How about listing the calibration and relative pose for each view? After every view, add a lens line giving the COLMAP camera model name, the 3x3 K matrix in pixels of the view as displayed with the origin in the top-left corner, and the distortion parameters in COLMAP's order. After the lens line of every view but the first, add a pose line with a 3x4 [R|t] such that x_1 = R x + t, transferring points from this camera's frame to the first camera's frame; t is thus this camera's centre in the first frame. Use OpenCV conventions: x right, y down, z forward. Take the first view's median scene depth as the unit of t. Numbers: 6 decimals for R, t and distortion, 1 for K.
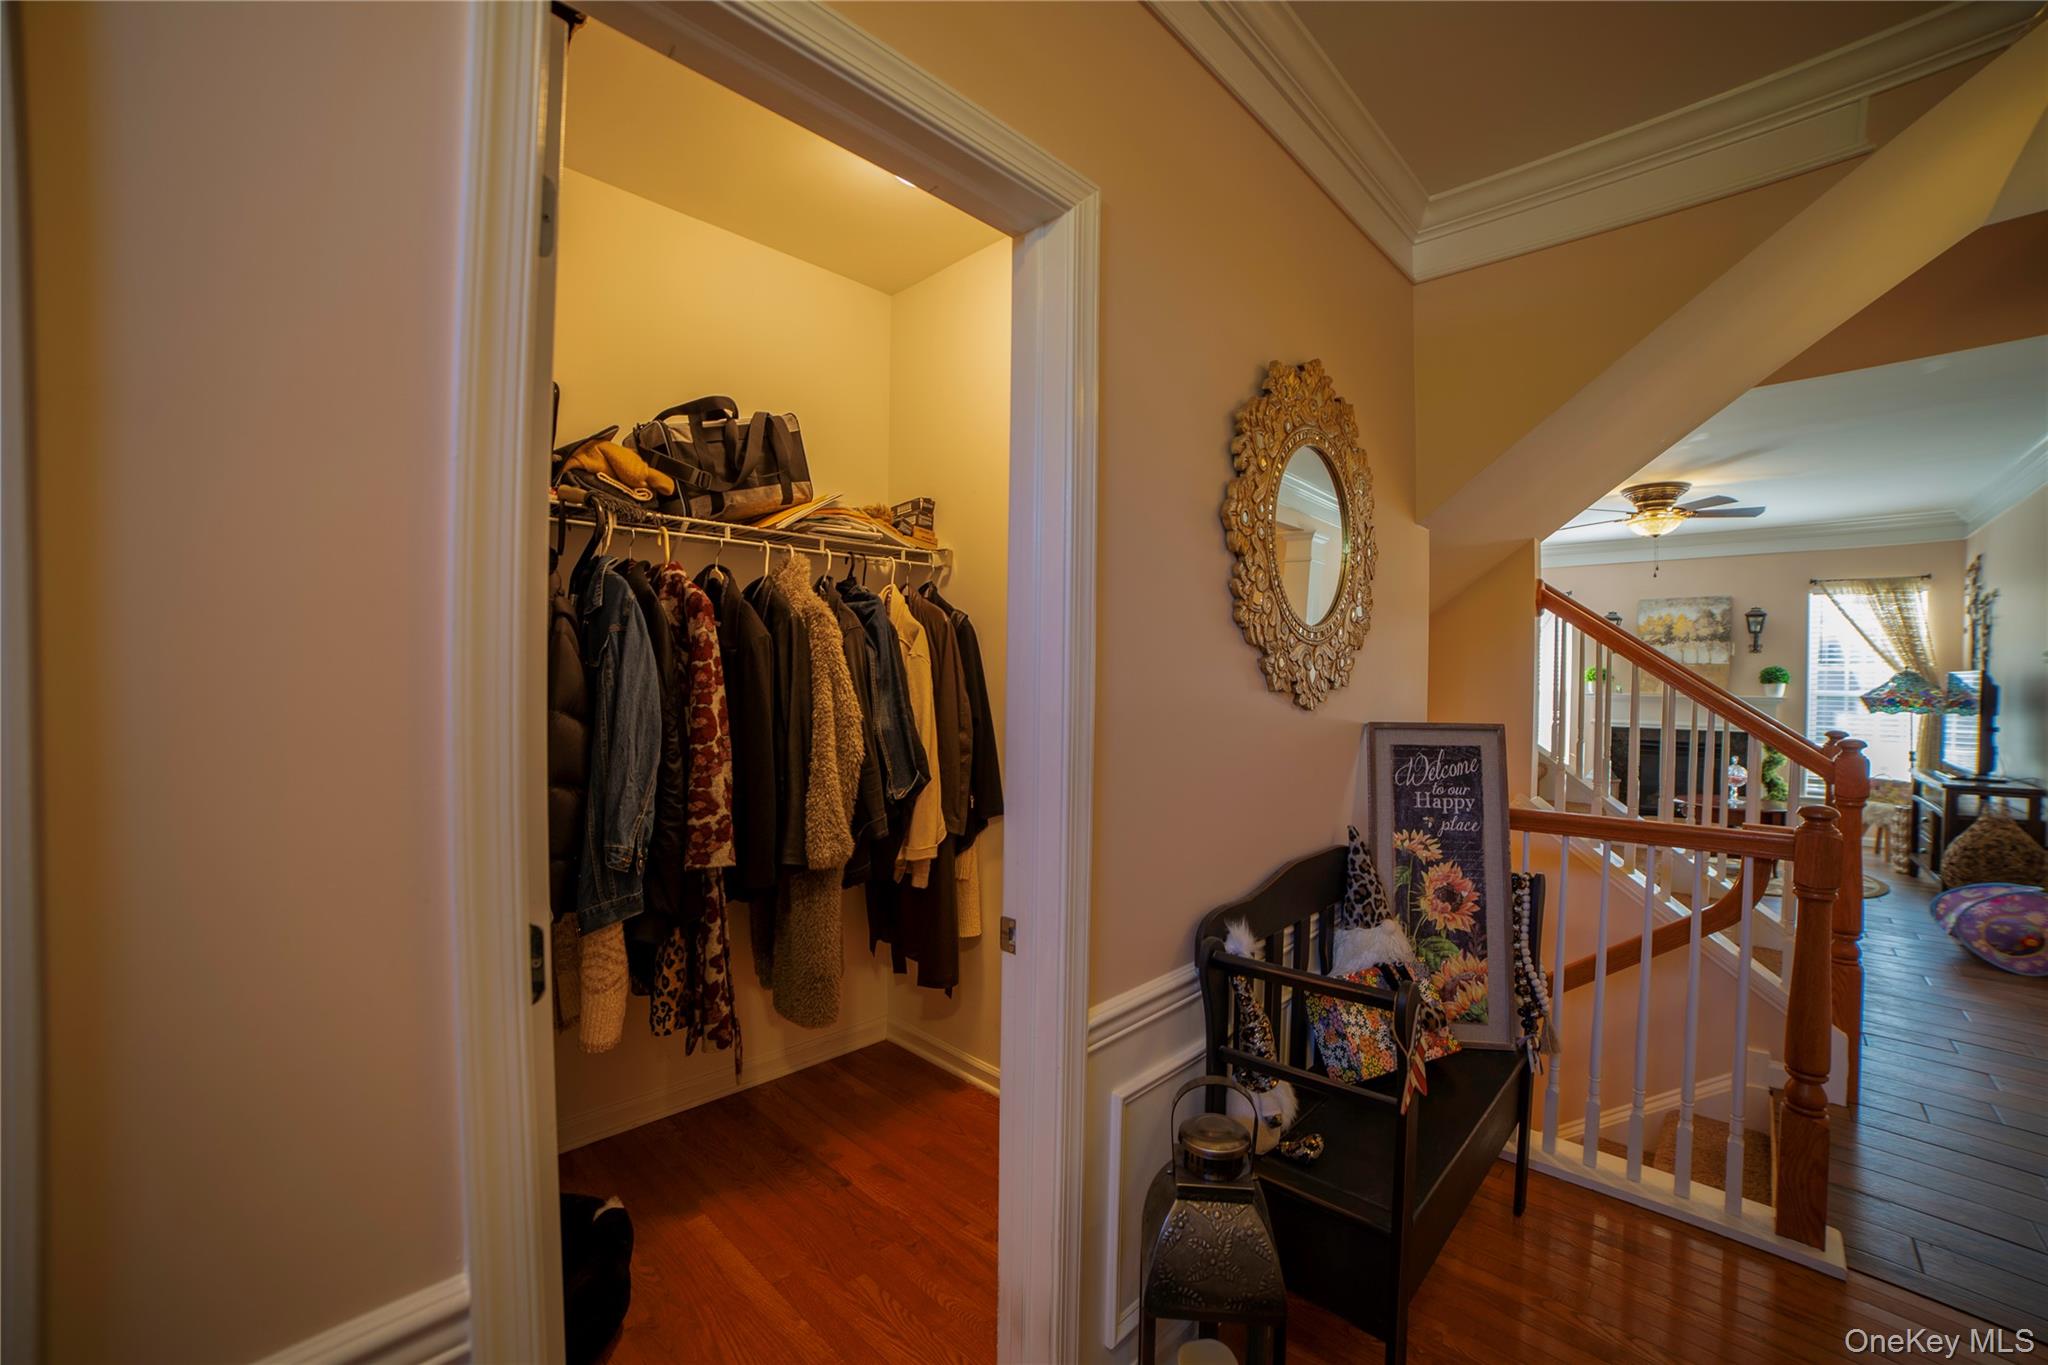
lens RADIAL K [[856.7, 0, 1022.7], [0, 856.7, 689.2], [0, 0, 1]] dist [-0.016158, 0.008143]
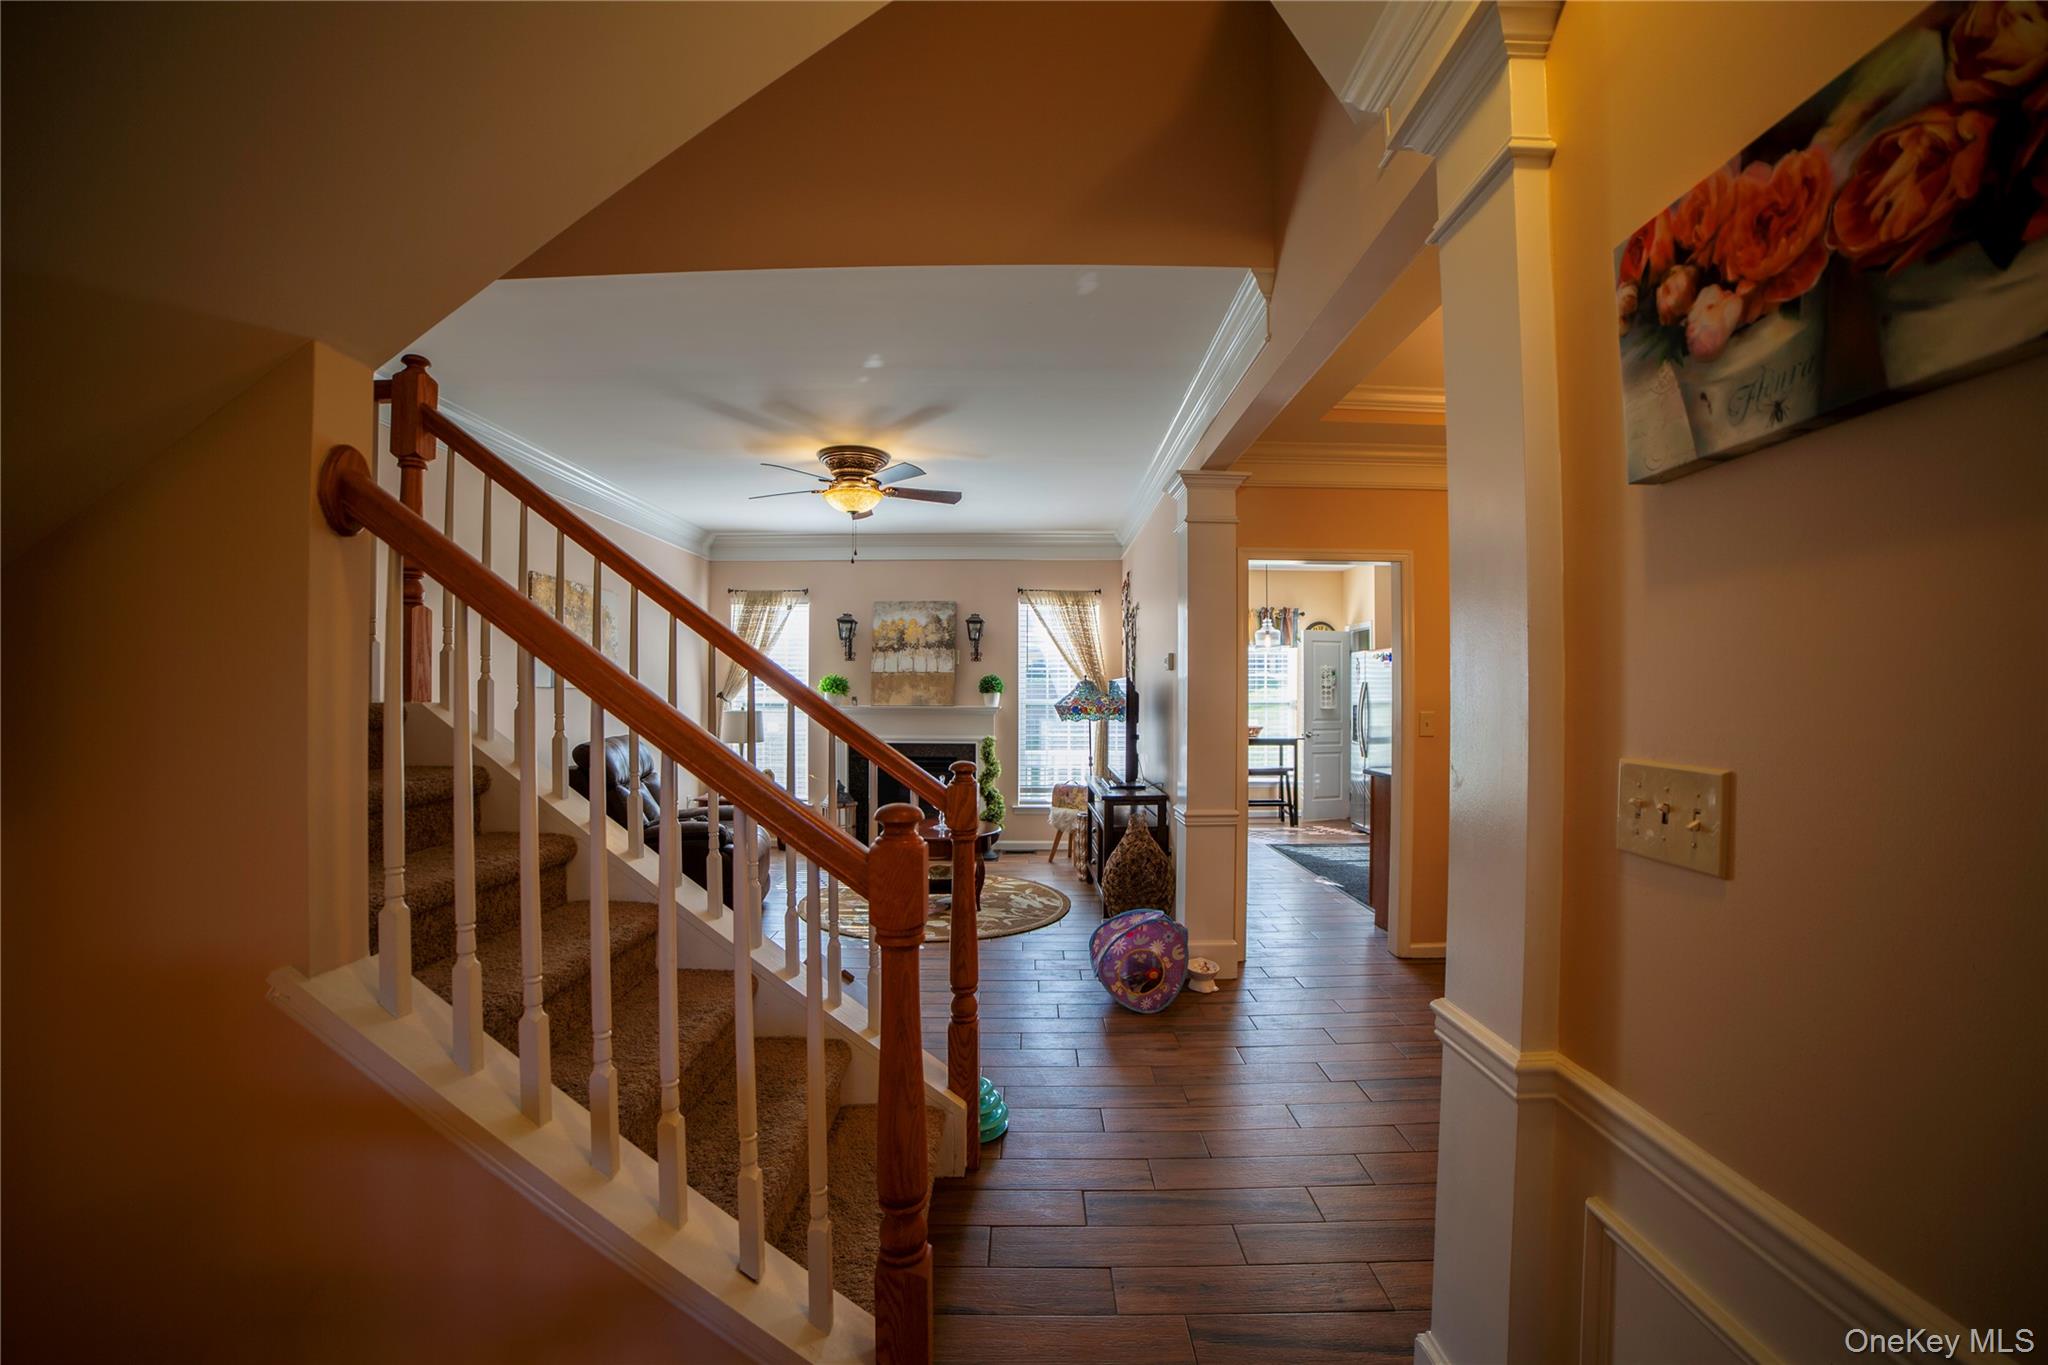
lens RADIAL K [[856.7, 0, 1064.6], [0, 856.7, 690.6], [0, 0, 1]] dist [-0.016158, 0.008143]
pose [[0.741330, -0.006844, 0.671106, 0.318805], [0.018930, 0.999763, -0.010716, 0.002616], [-0.670874, 0.020648, 0.741284, 0.243466]]
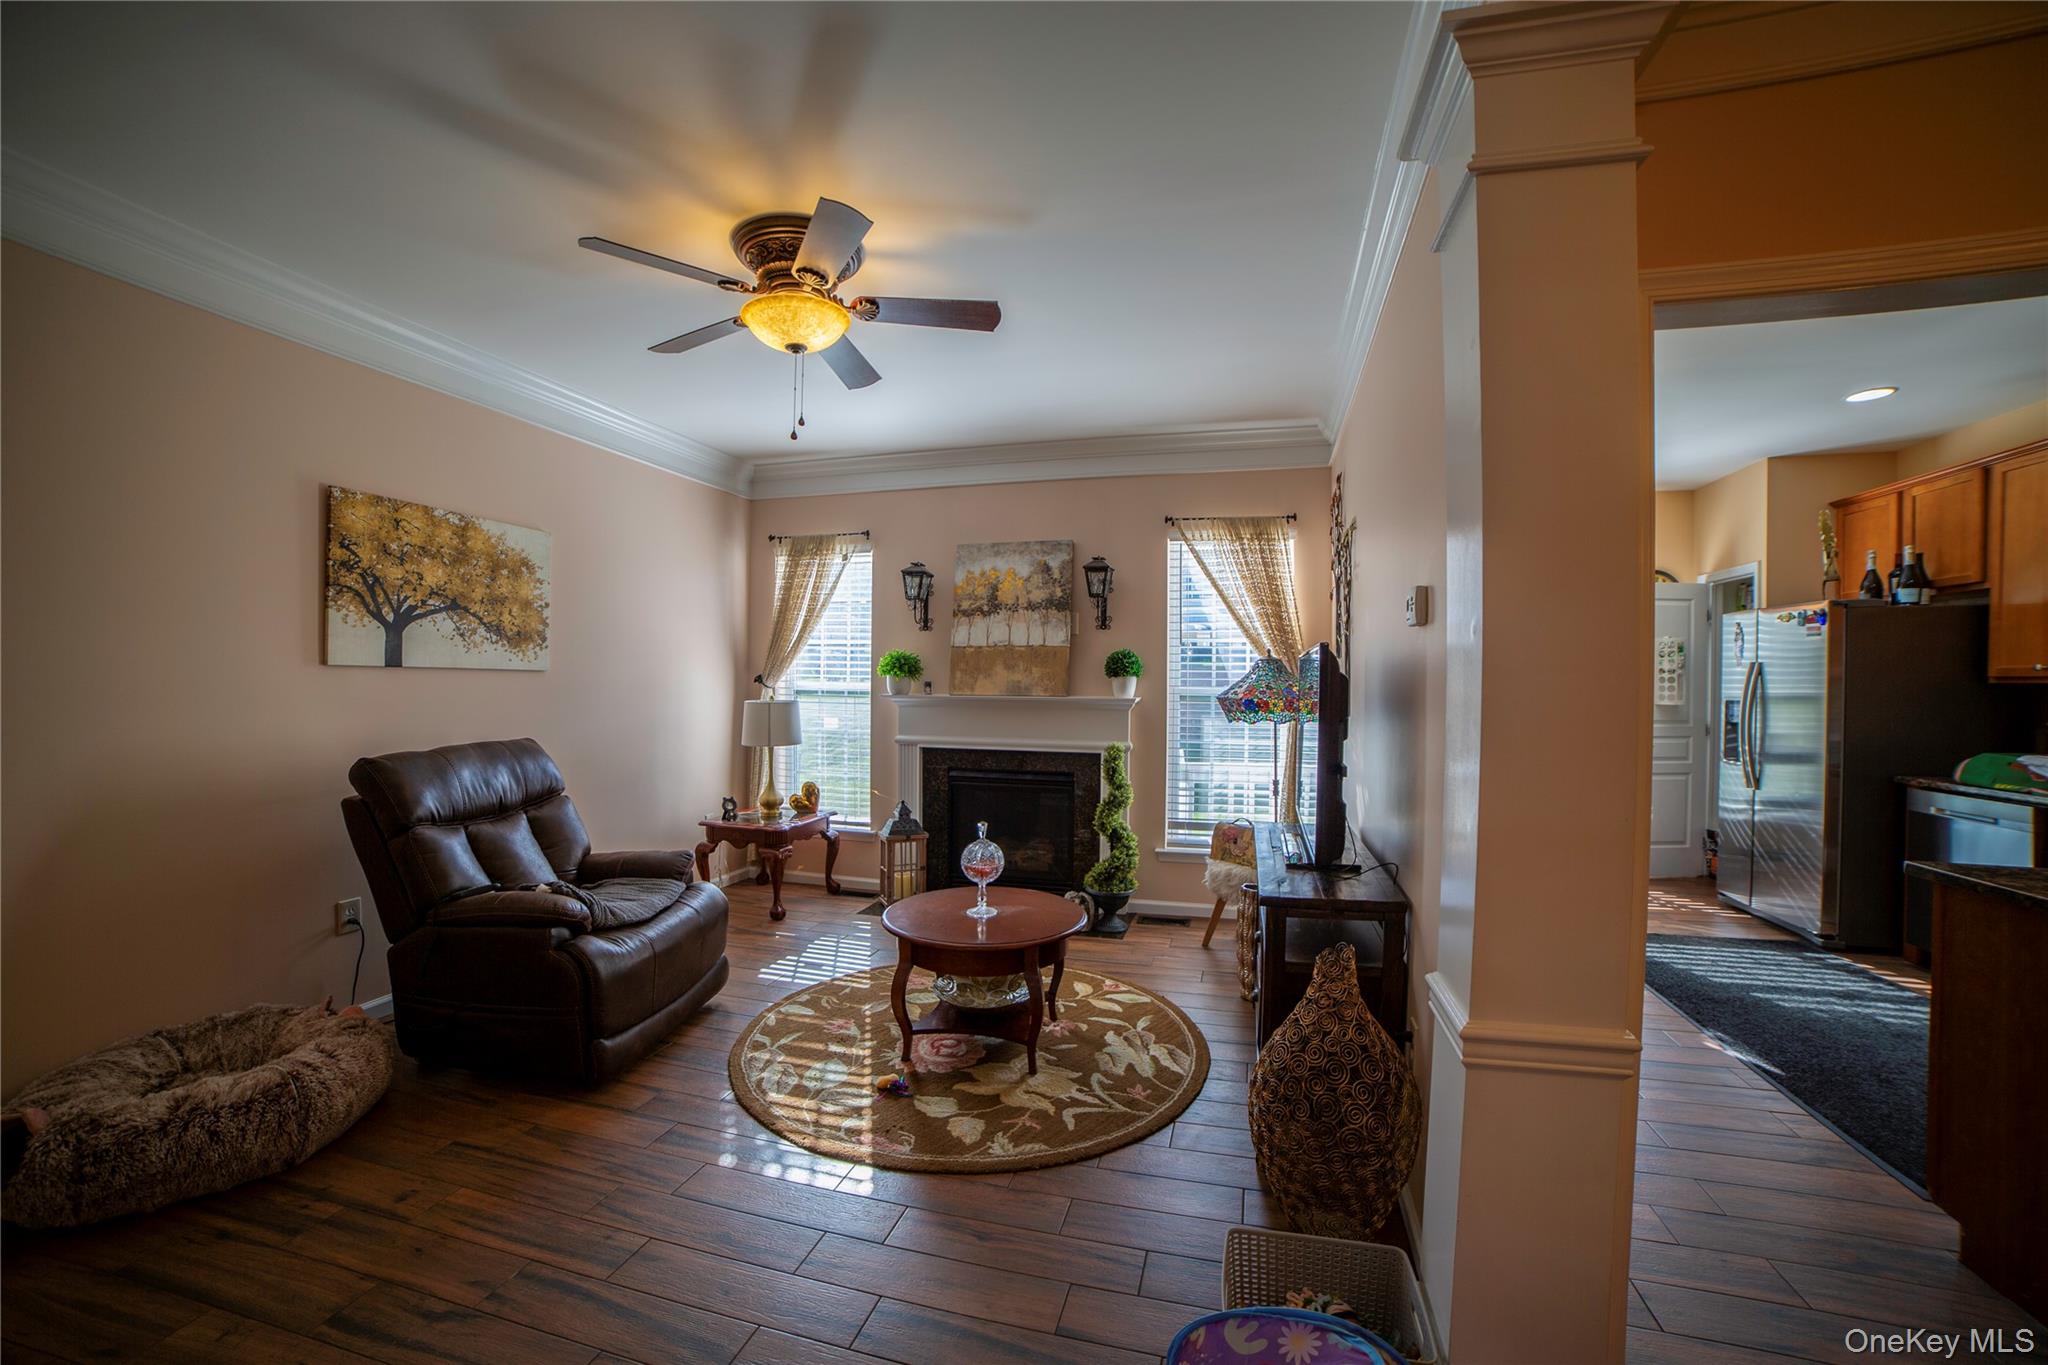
lens RADIAL K [[856.7, 0, 1045.7], [0, 856.7, 689.1], [0, 0, 1]] dist [-0.016158, 0.008143]
pose [[0.898343, -0.010807, 0.439162, 0.594556], [0.012168, 0.999926, -0.000283, 0.001907], [-0.439127, 0.005598, 0.898408, 0.484603]]
